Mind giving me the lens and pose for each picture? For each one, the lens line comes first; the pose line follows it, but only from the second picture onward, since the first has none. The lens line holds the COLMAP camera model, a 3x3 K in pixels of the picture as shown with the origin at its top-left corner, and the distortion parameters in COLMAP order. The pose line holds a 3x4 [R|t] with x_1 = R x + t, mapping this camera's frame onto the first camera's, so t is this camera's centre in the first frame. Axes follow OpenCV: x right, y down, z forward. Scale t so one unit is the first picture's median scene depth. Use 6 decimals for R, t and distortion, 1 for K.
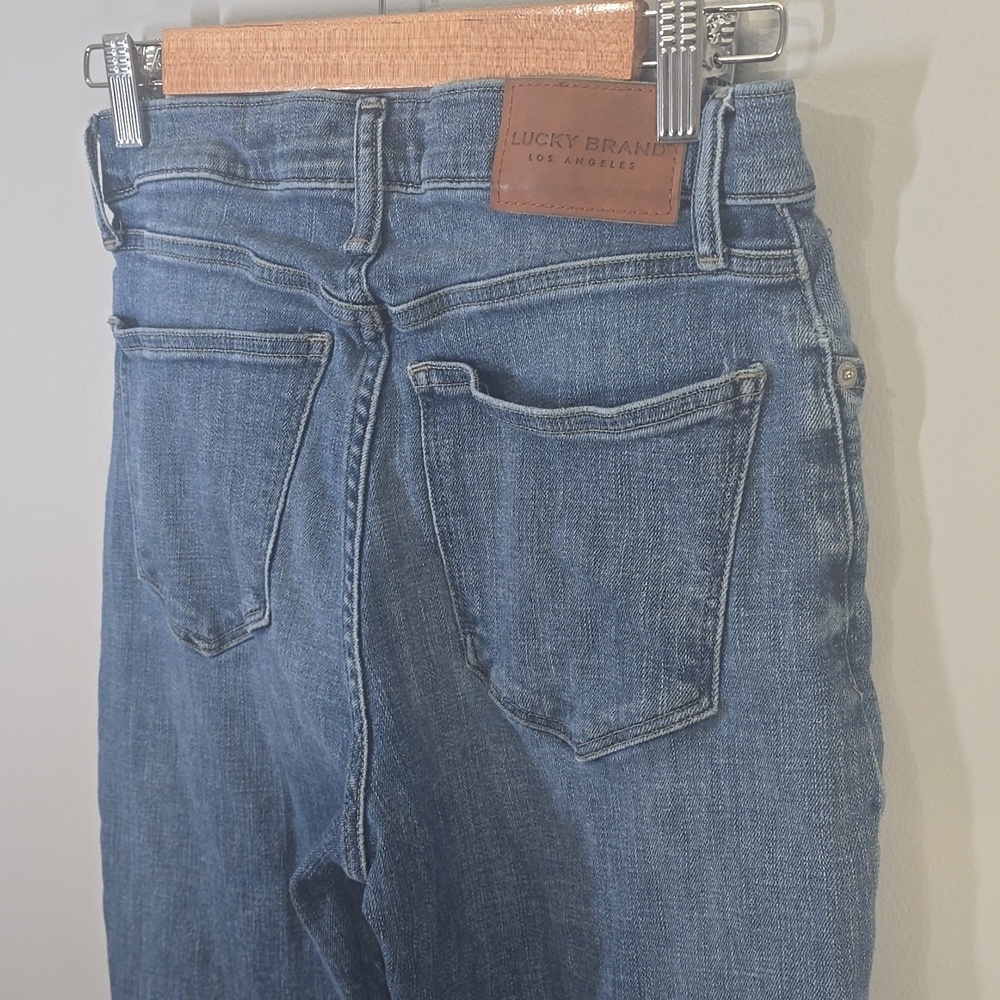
lens RADIAL K [[1495.0, 0, 500.0], [0, 1495.0, 500.0], [0, 0, 1]] dist [0.252868, -1.063621]
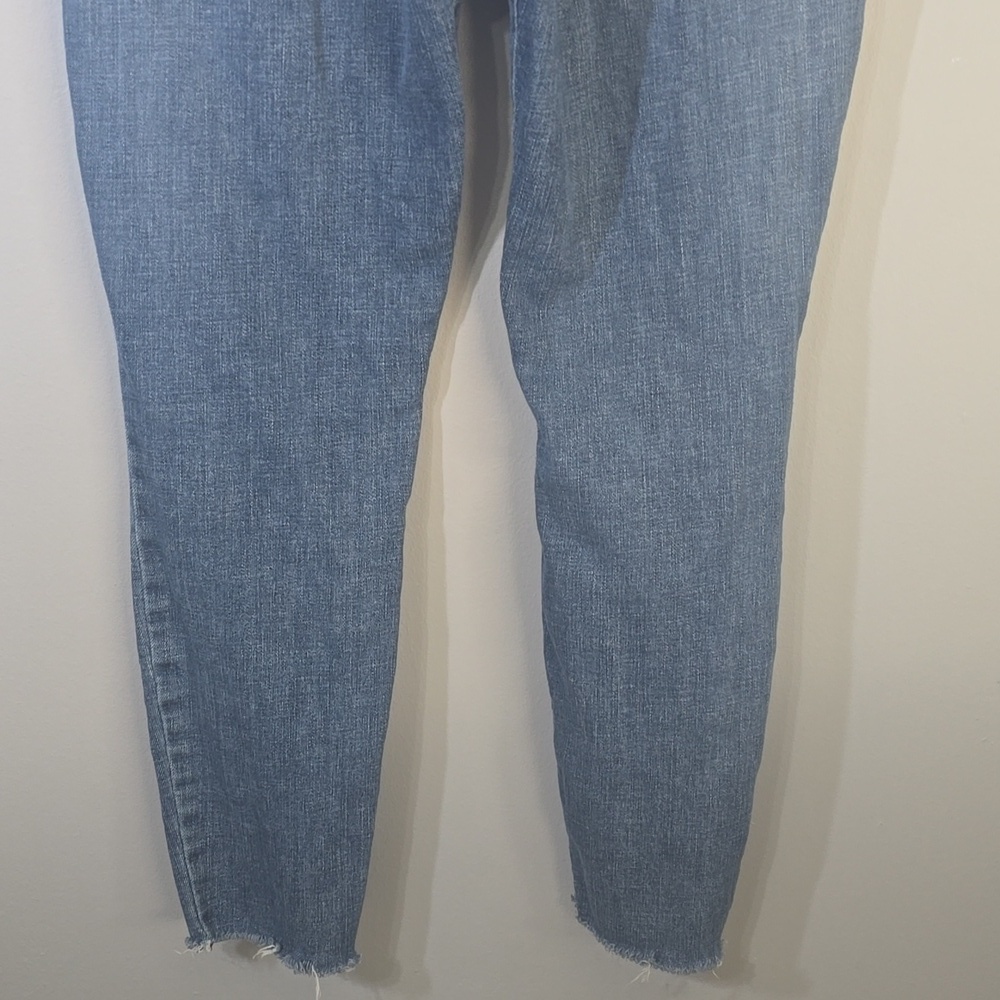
lens RADIAL K [[1469.2, 0, 500.0], [0, 1469.2, 500.0], [0, 0, 1]] dist [0.238550, -0.726129]
pose [[0.814669, -0.191628, 0.547351, -0.817924], [0.093768, 0.974936, 0.201762, 0.461644], [-0.572295, -0.113045, 0.812219, -0.003775]]
